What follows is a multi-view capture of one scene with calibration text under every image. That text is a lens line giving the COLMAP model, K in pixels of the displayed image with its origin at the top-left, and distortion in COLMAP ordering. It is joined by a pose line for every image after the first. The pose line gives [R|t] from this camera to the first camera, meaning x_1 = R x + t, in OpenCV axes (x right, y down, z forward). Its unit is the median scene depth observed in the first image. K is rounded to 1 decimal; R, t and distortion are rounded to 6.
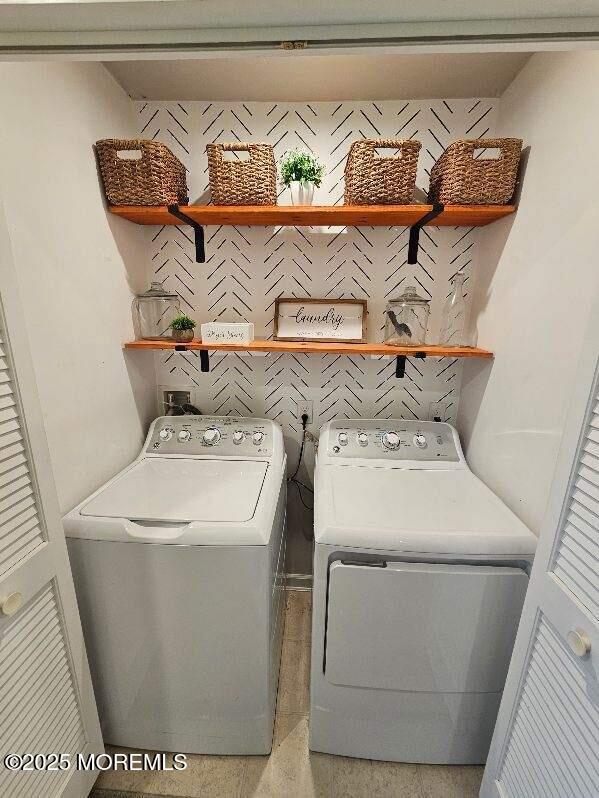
lens RADIAL K [[326.4, 0, 299.5], [0, 326.4, 399.0], [0, 0, 1]] dist [-0.002382, -0.000450]
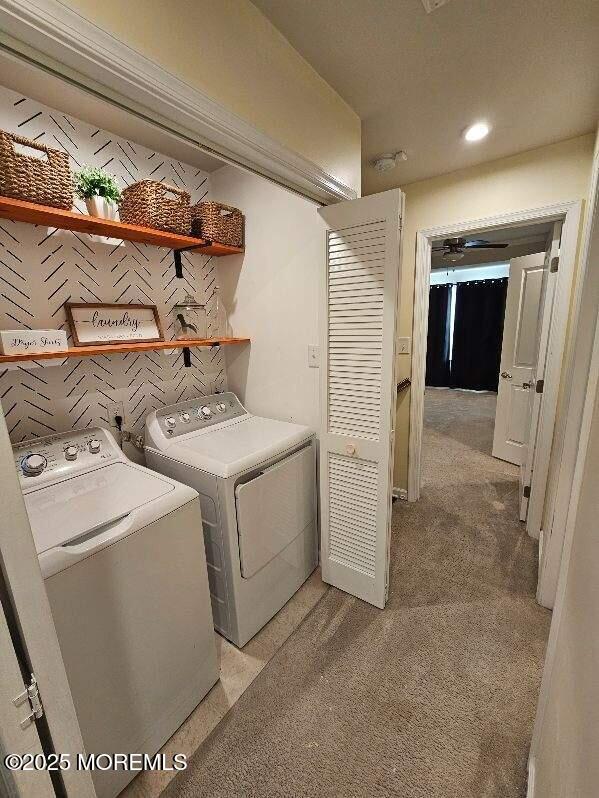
lens RADIAL K [[326.4, 0, 299.5], [0, 326.4, 399.0], [0, 0, 1]] dist [-0.002382, -0.000450]
pose [[0.550788, -0.222436, 0.804460, -0.539861], [0.240907, 0.965180, 0.101935, 0.032445], [-0.799123, 0.137655, 0.585196, -0.070327]]
